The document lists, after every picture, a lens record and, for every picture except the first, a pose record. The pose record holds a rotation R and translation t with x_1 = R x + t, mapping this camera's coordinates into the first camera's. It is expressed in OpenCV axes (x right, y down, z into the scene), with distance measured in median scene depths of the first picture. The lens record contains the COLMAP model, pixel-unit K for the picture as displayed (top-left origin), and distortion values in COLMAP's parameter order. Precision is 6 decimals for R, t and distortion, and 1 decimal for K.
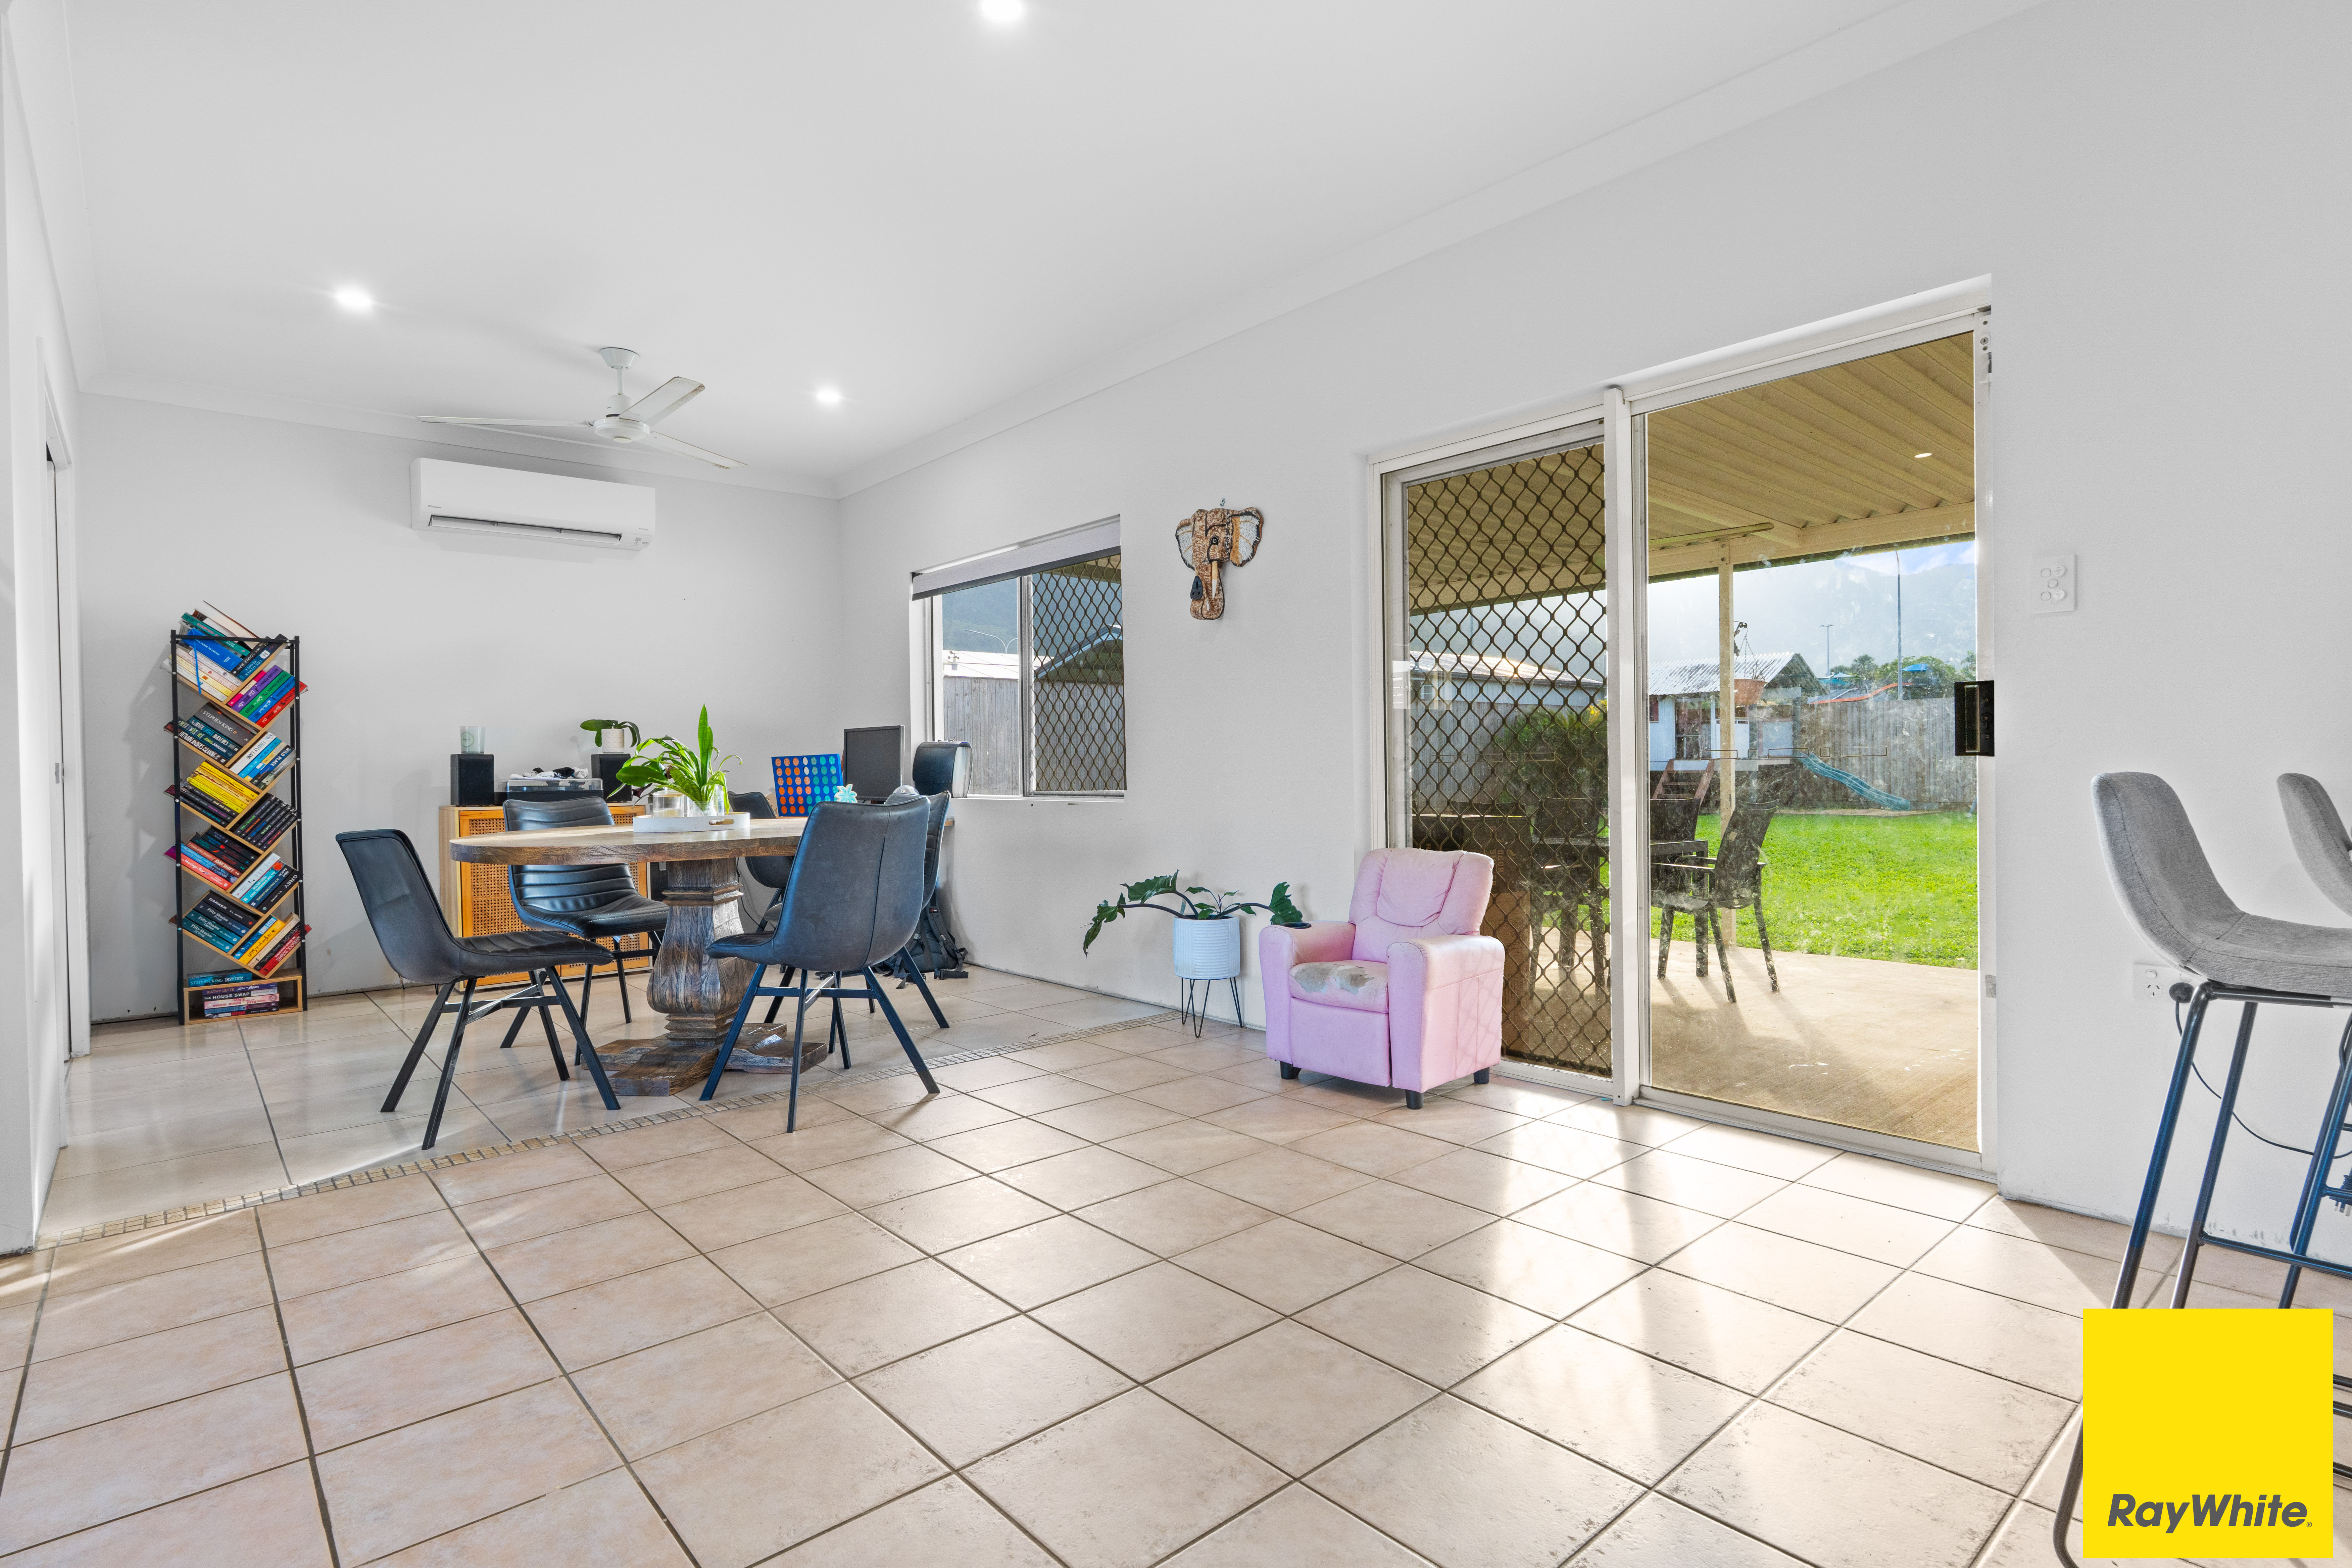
lens RADIAL K [[1160.1, 0, 1169.8], [0, 1160.1, 779.1], [0, 0, 1]] dist [0.000067, -0.000244]
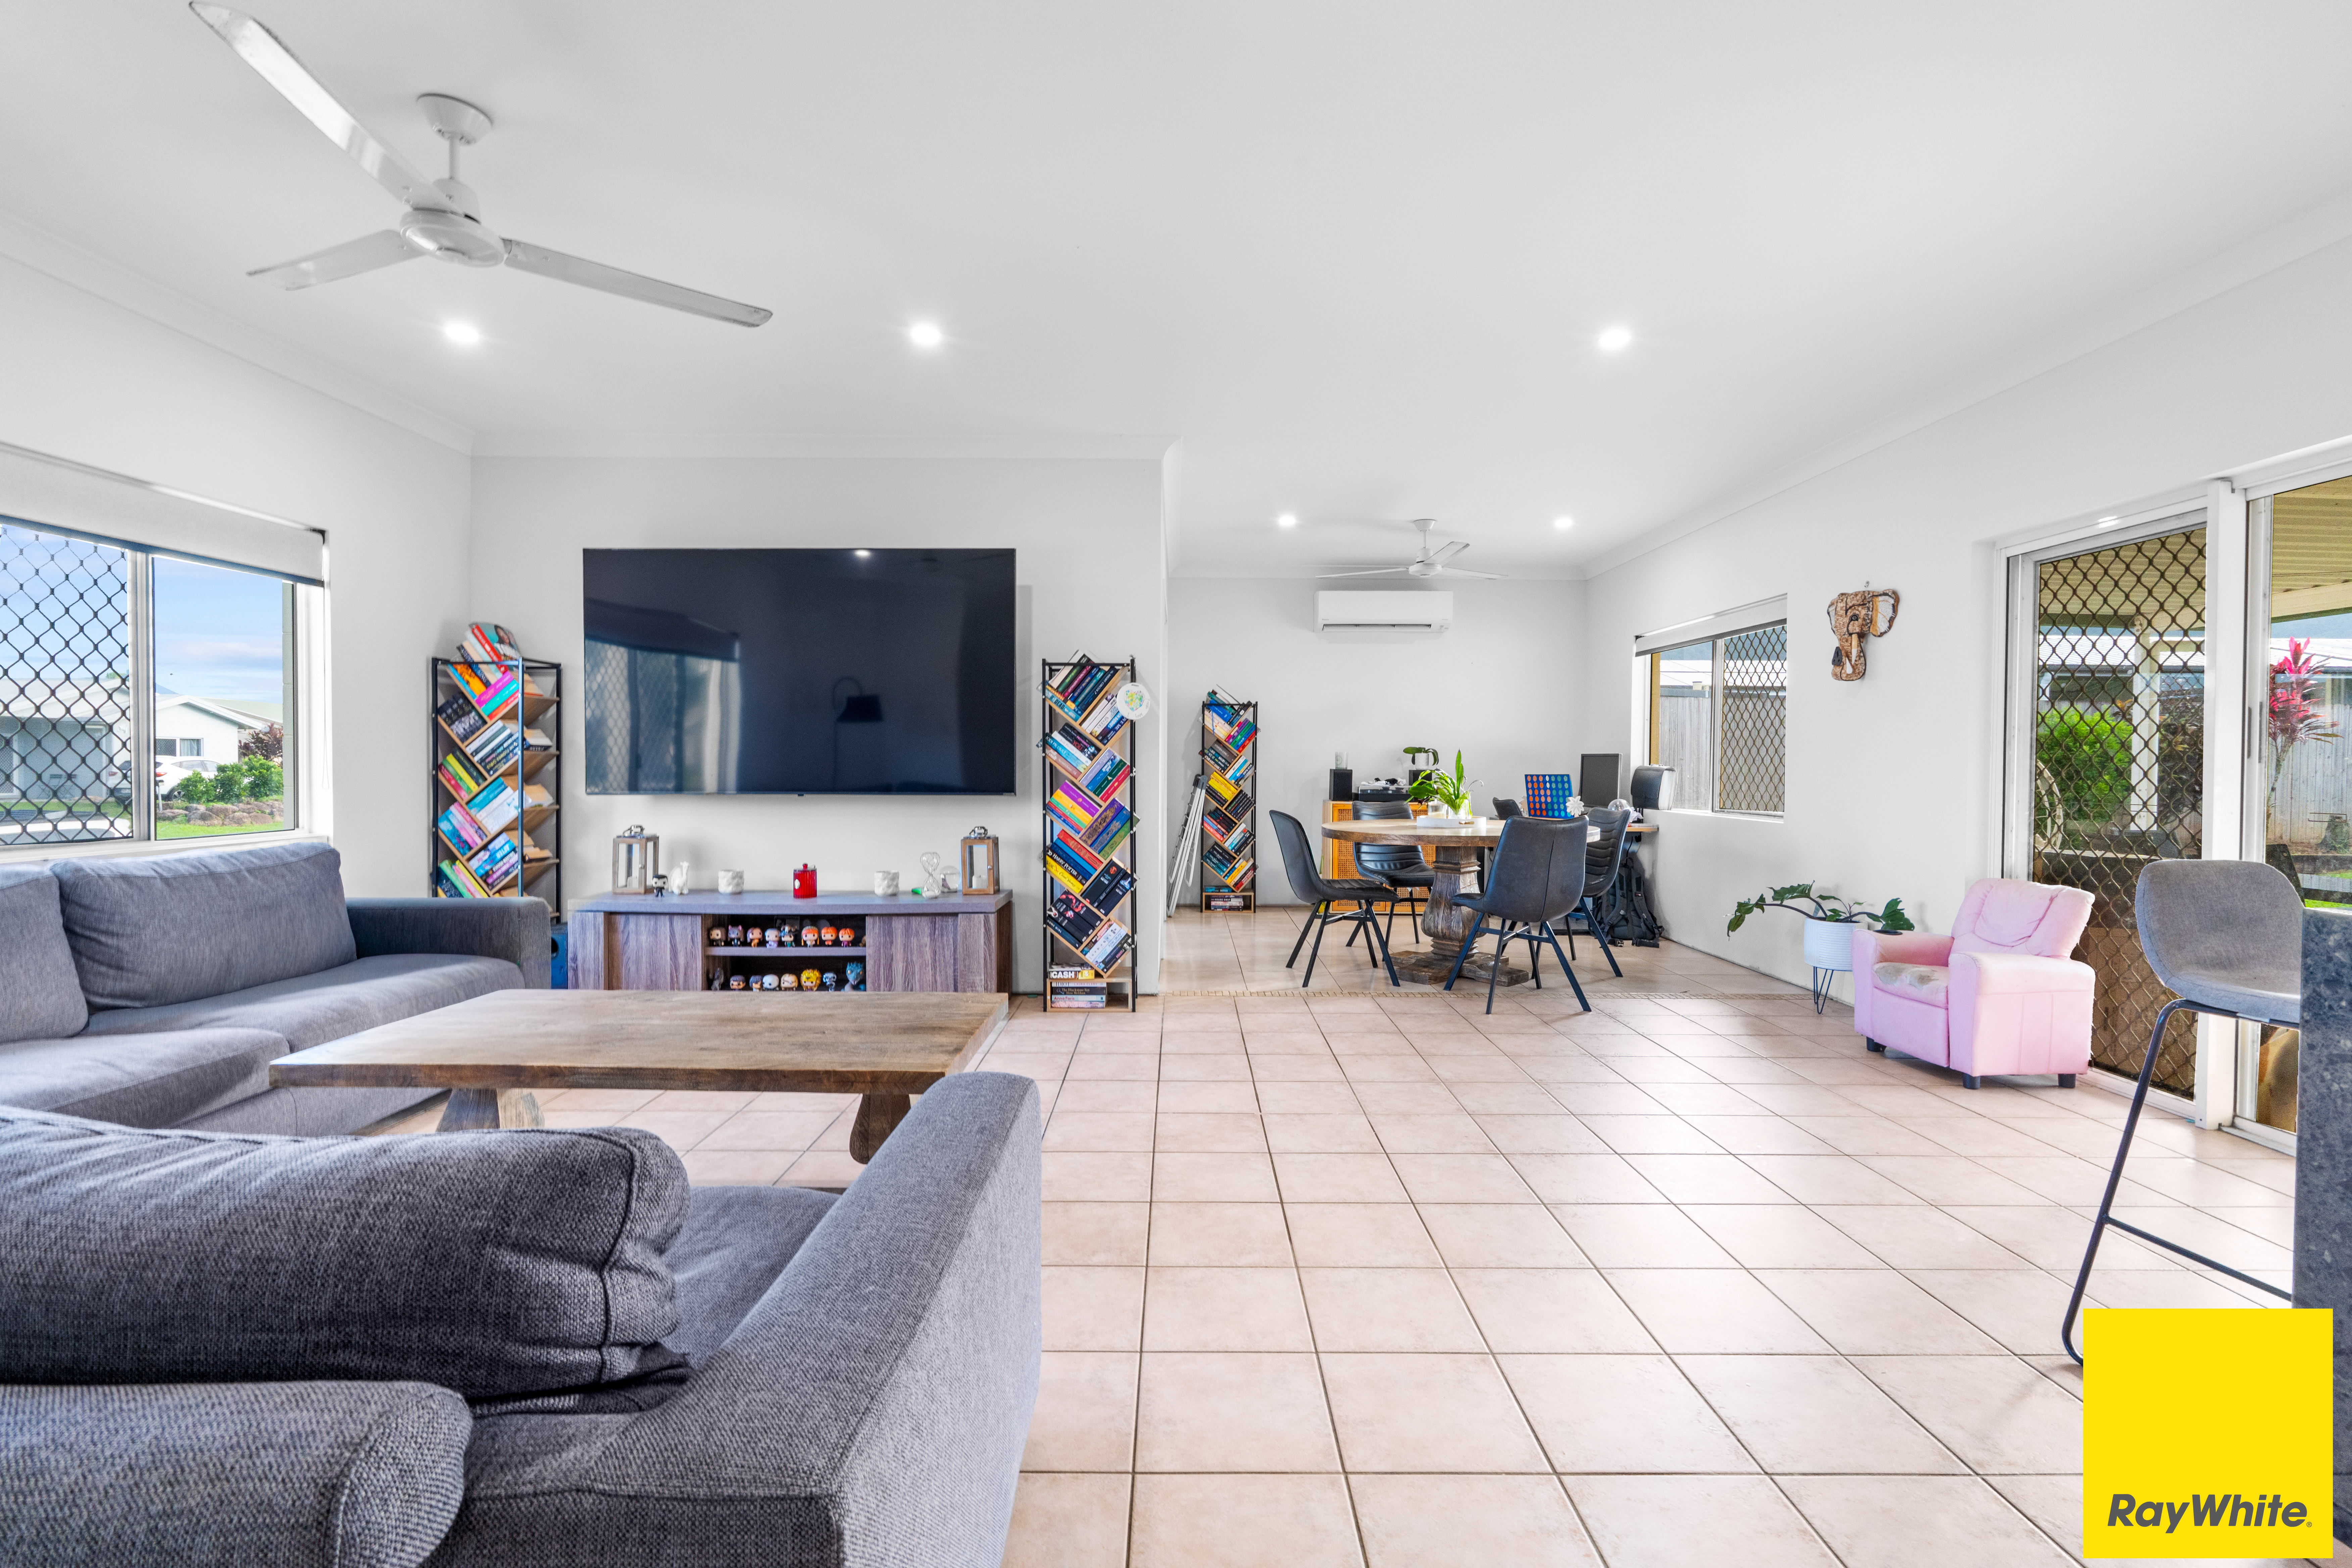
lens RADIAL K [[1033.7, 0, 1185.1], [0, 1033.7, 780.7], [0, 0, 1]] dist [0.000032, -0.000186]
pose [[0.757704, 0.032747, -0.651776, 0.220779], [-0.025690, 0.999463, 0.020351, -0.035777], [0.652093, 0.001324, 0.758138, -0.299159]]
